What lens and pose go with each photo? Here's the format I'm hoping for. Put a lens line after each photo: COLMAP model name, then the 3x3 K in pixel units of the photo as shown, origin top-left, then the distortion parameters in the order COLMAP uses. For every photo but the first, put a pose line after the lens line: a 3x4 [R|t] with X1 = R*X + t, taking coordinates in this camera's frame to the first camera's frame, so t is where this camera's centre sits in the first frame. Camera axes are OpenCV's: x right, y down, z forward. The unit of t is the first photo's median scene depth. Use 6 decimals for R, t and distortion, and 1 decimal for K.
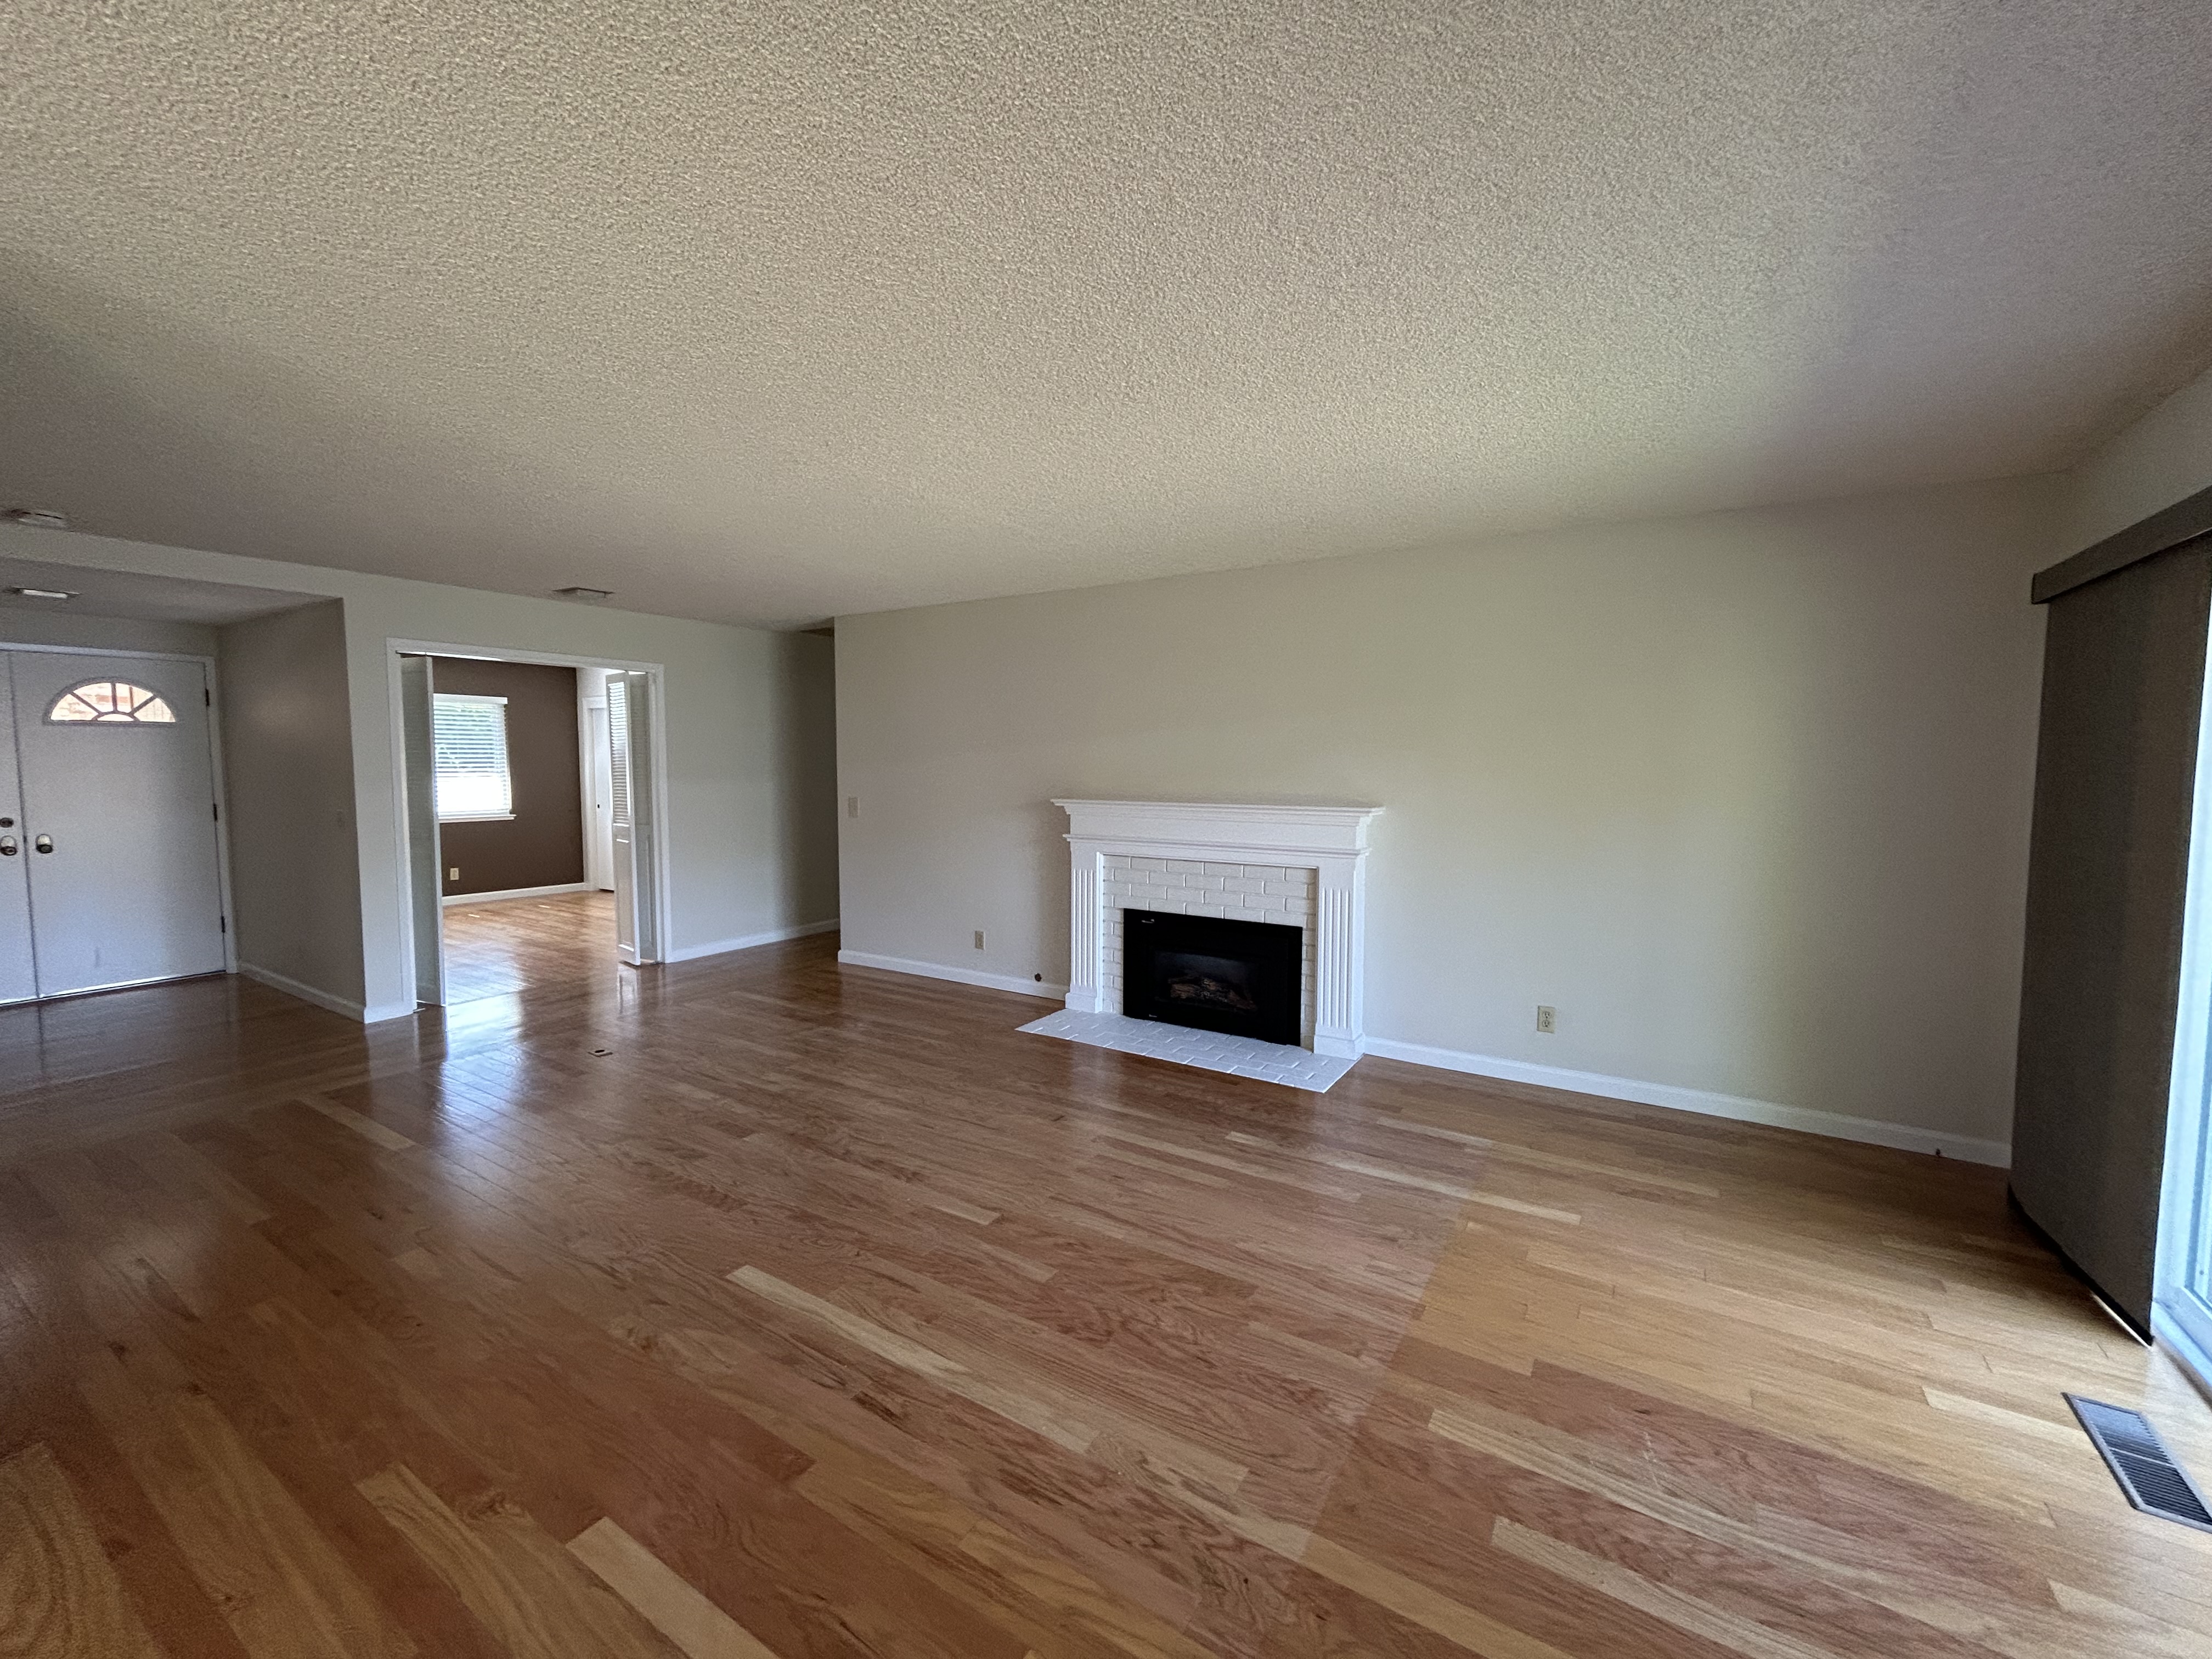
lens RADIAL K [[900.2, 0, 1101.2], [0, 900.2, 823.0], [0, 0, 1]] dist [0.003952, -0.000468]
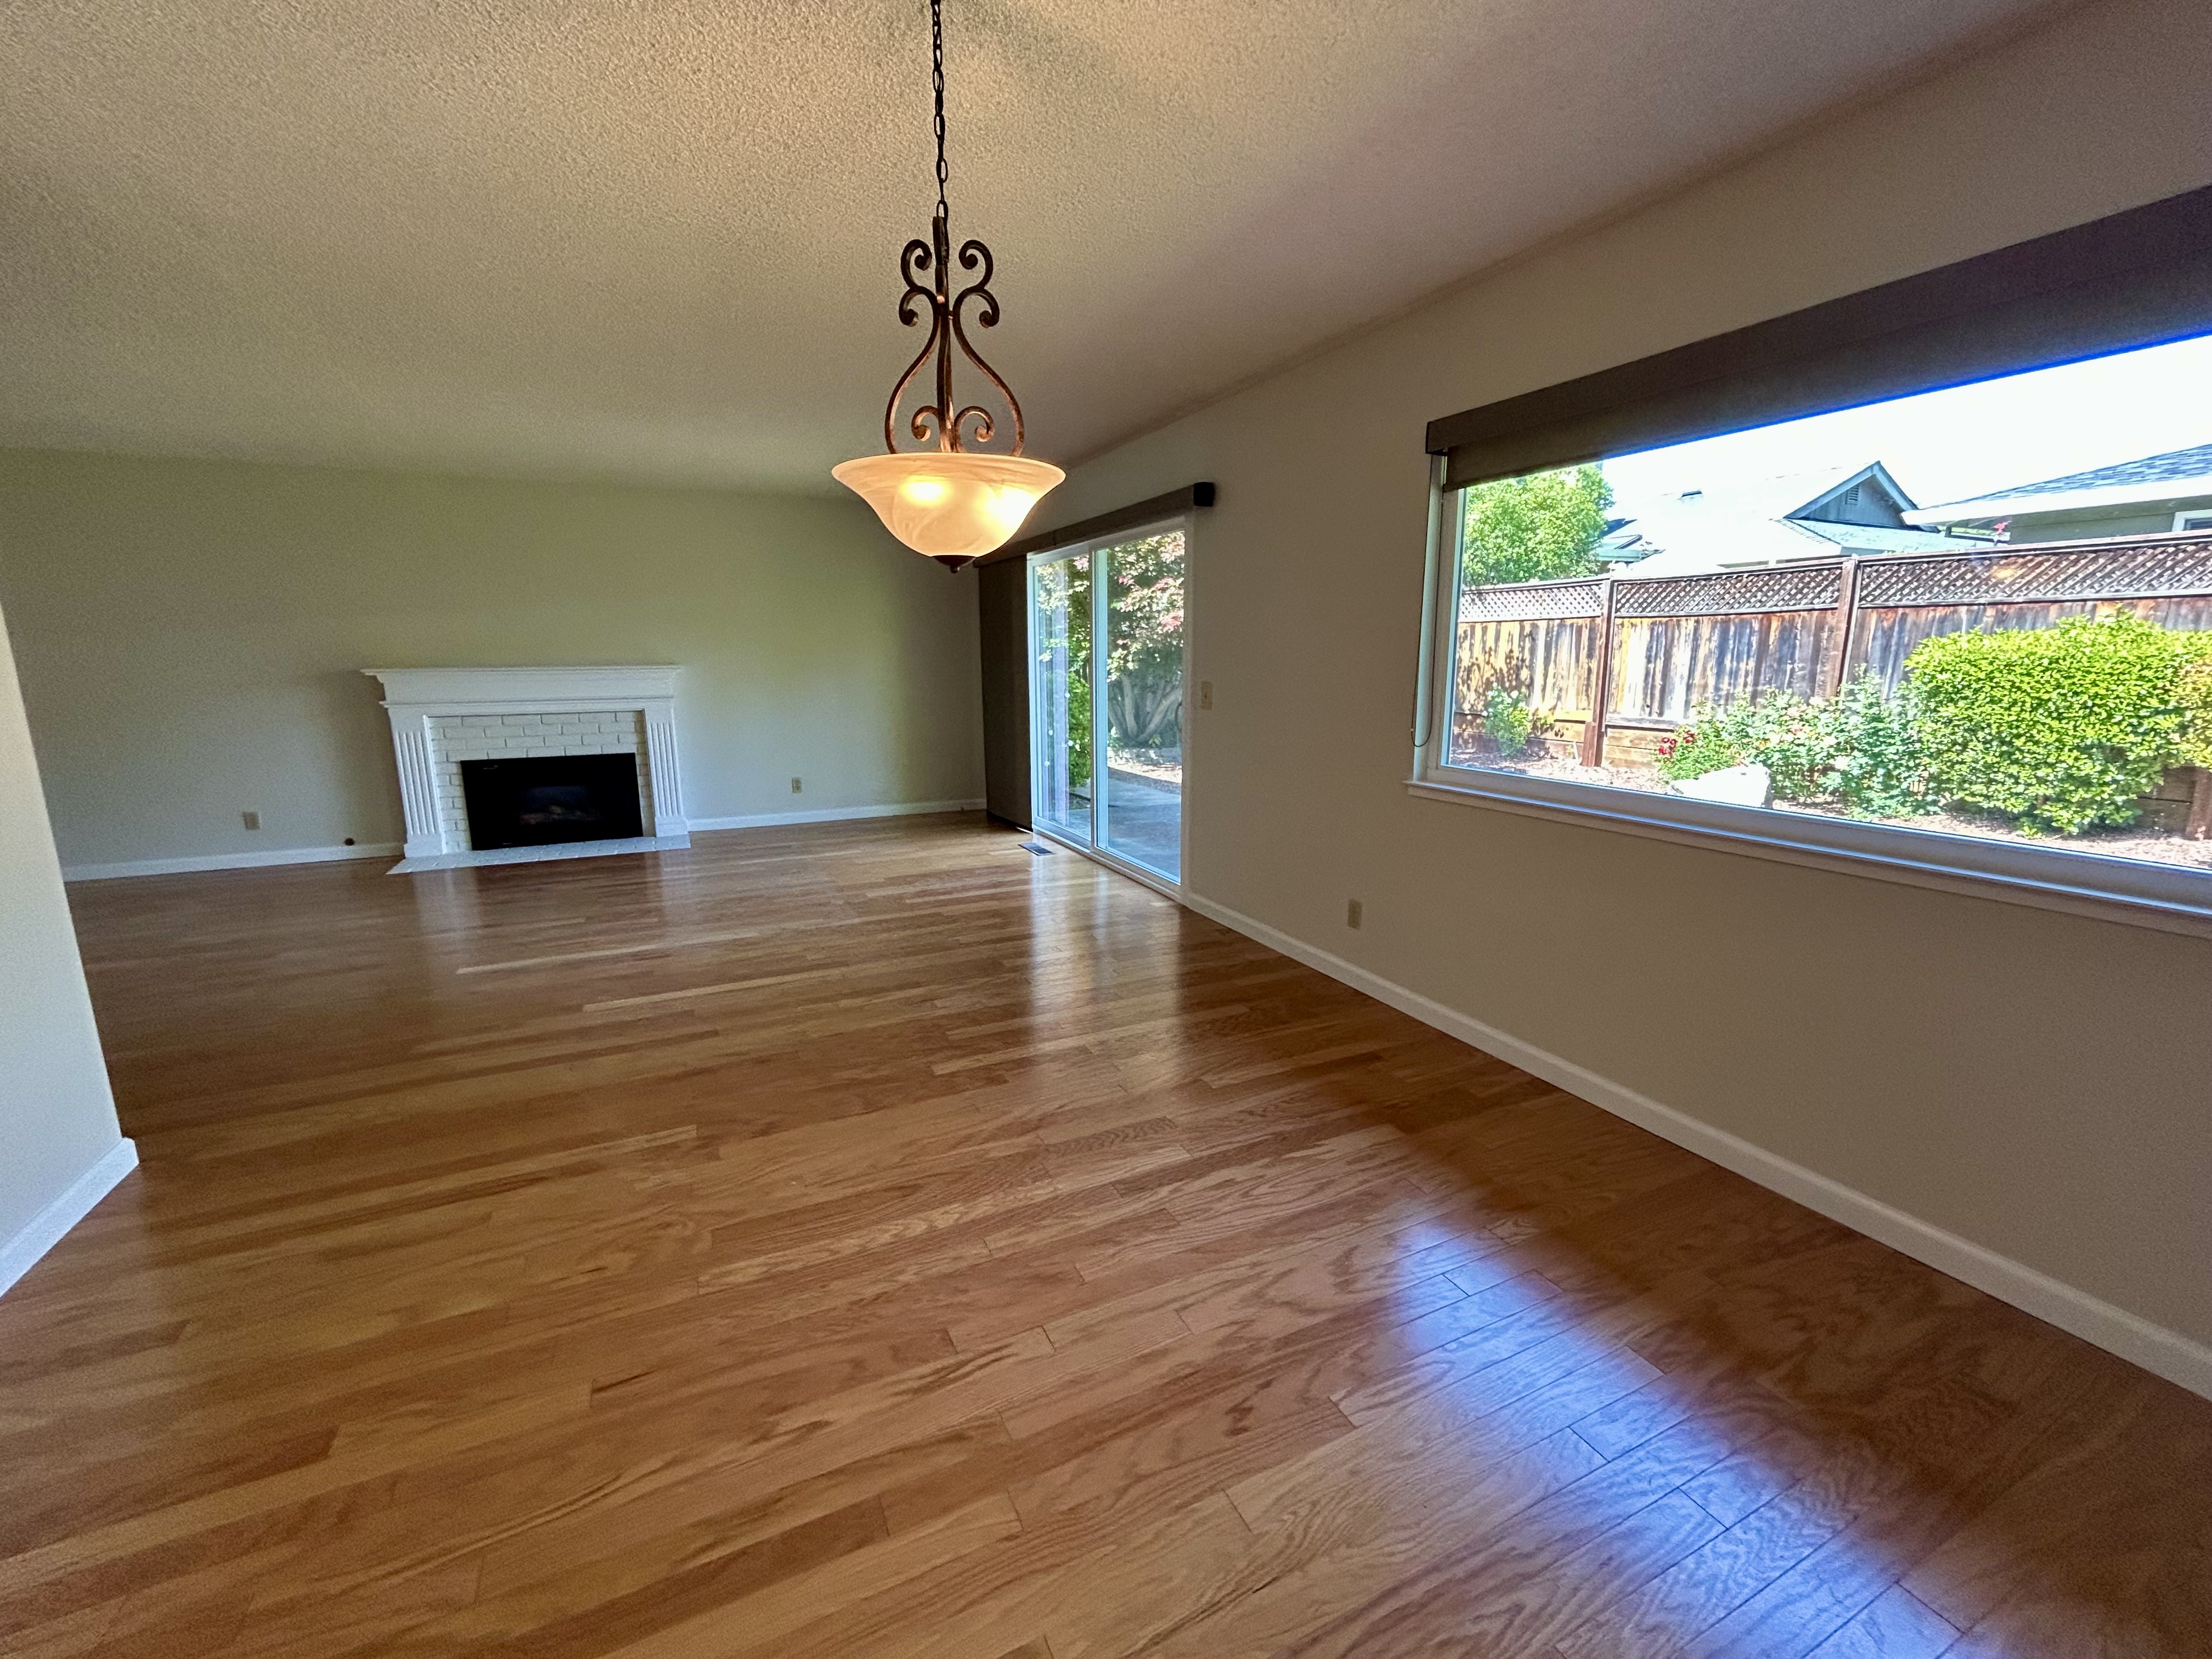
lens RADIAL K [[900.2, 0, 1096.2], [0, 900.2, 830.2], [0, 0, 1]] dist [0.003952, -0.000468]
pose [[0.535658, -0.169282, 0.827293, -0.591421], [0.065554, 0.985080, 0.159123, 0.057313], [-0.841887, -0.031003, 0.538763, -0.390428]]
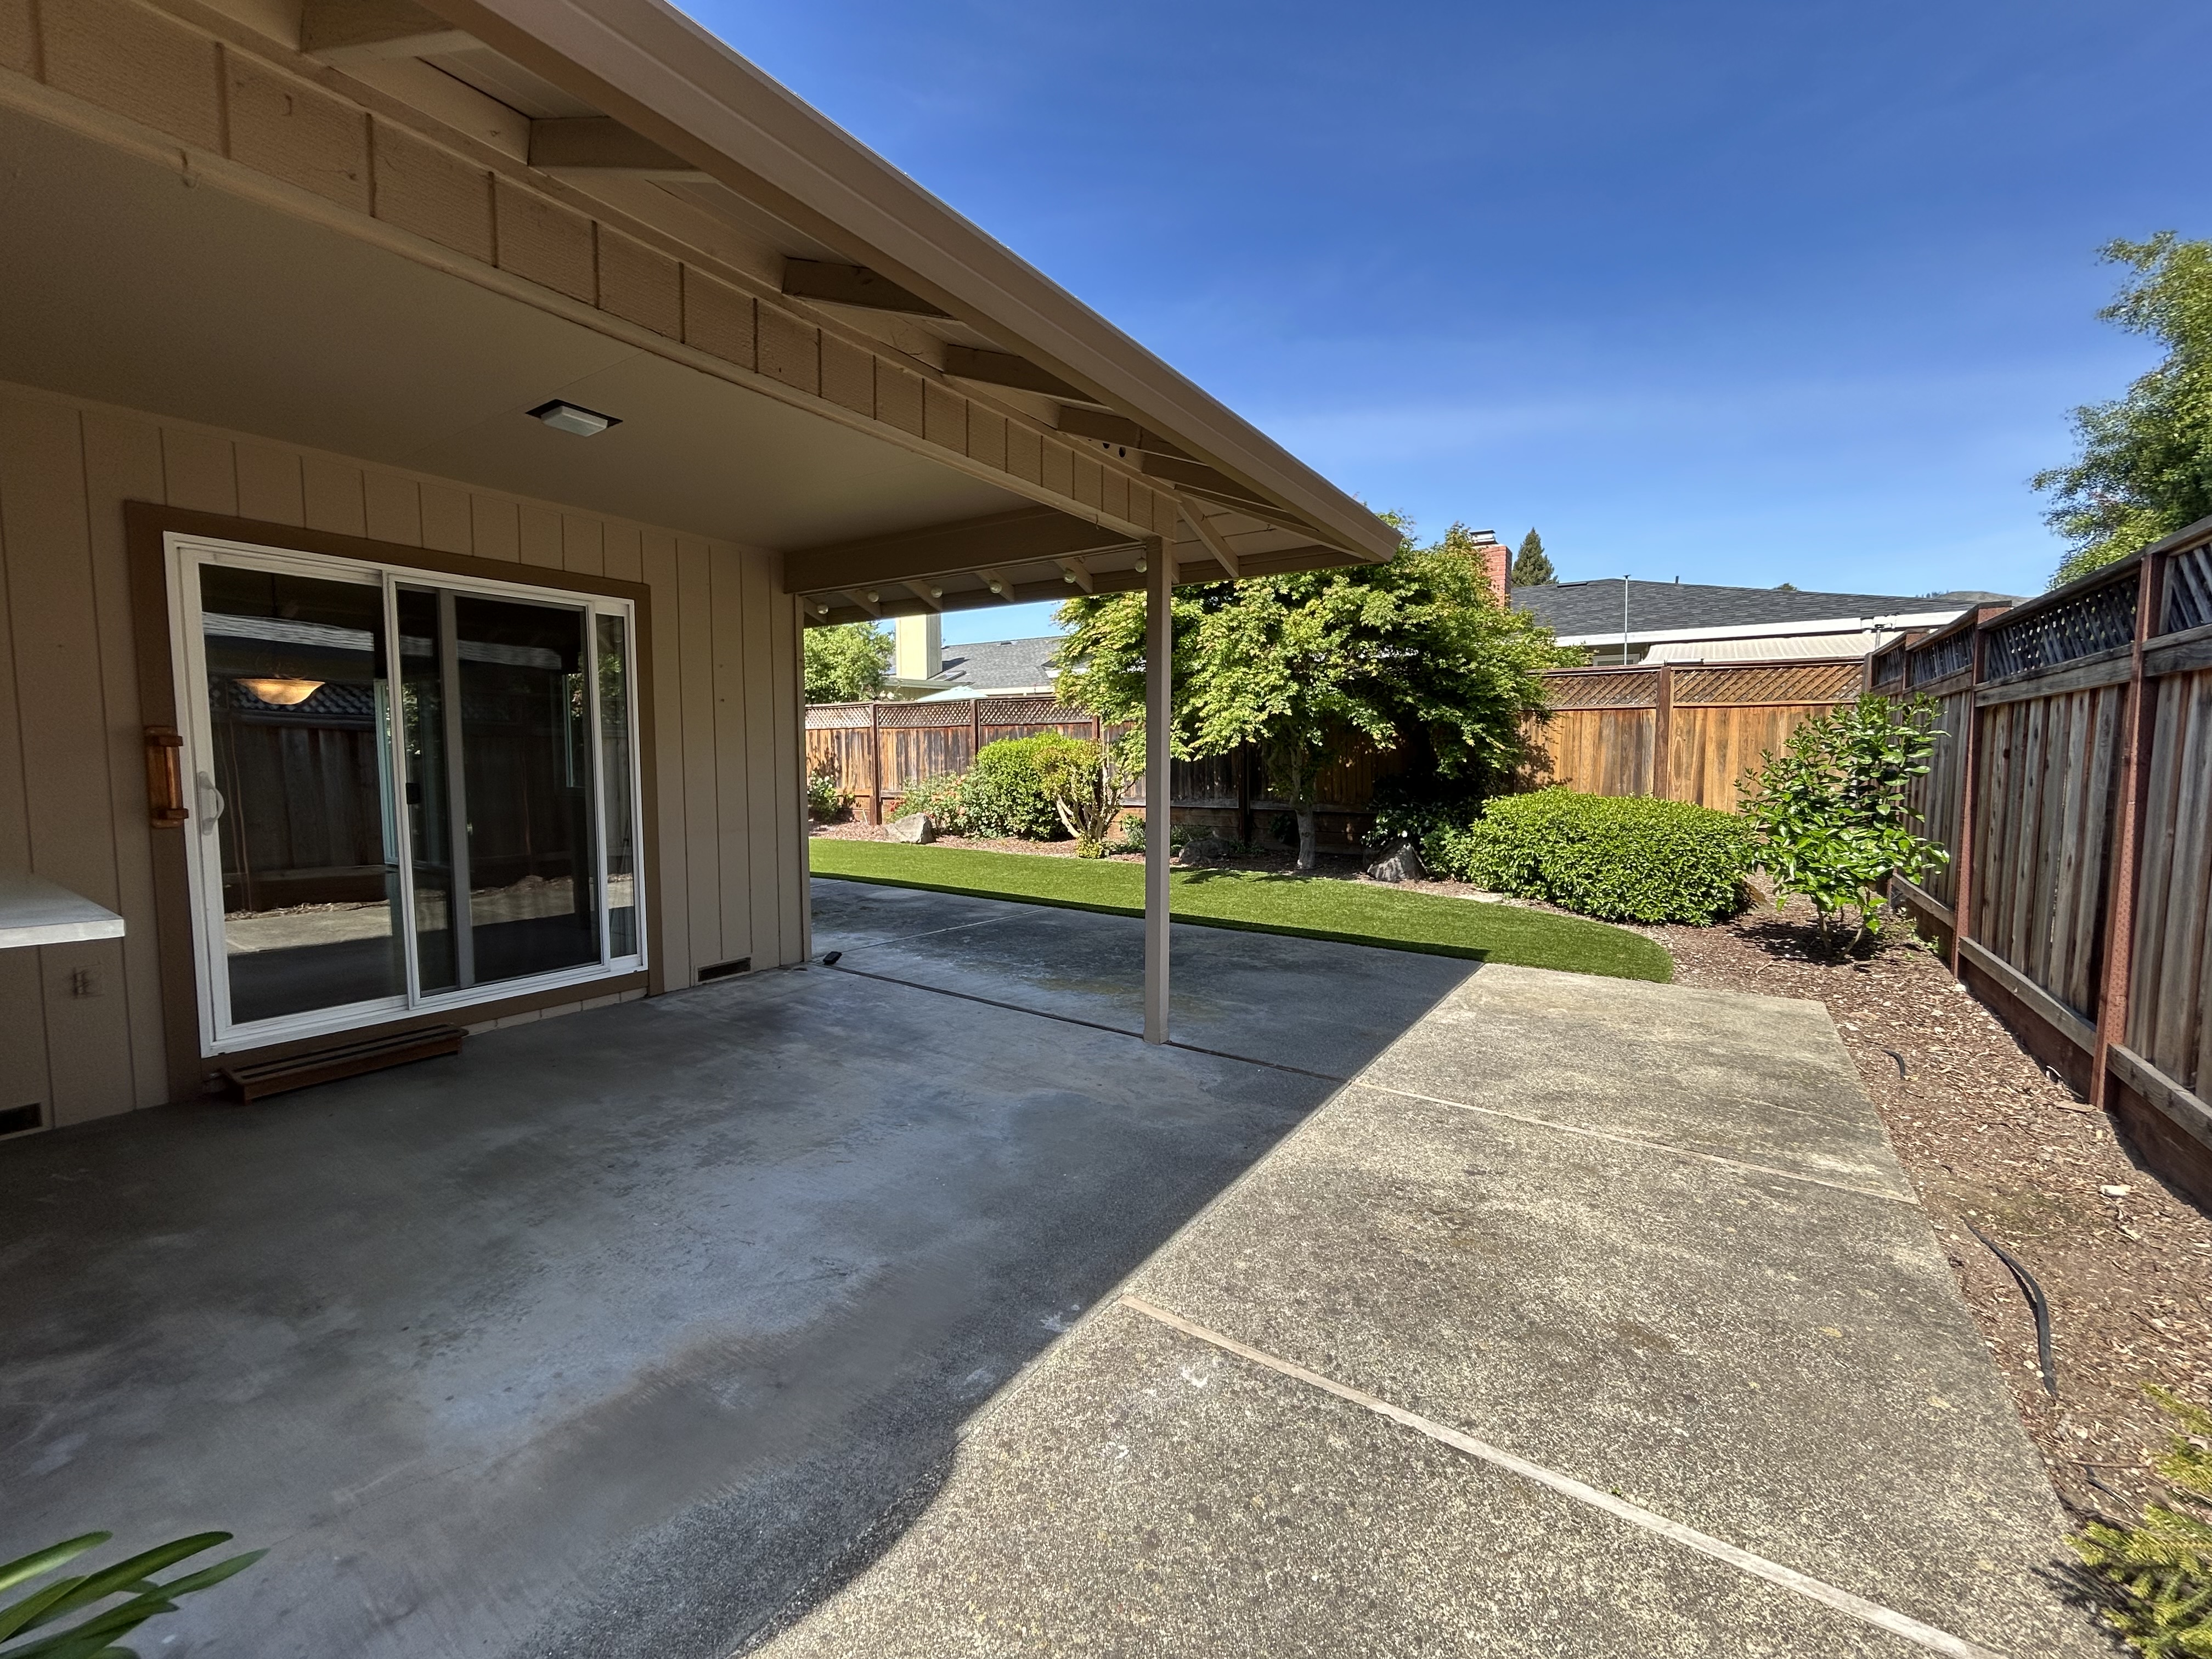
lens RADIAL K [[900.2, 0, 1068.3], [0, 900.2, 832.7], [0, 0, 1]] dist [0.003952, -0.000468]
pose [[0.045080, -0.084996, 0.995361, -1.474537], [0.070535, 0.994158, 0.081699, 0.155275], [-0.996490, 0.066524, 0.050812, -1.199282]]
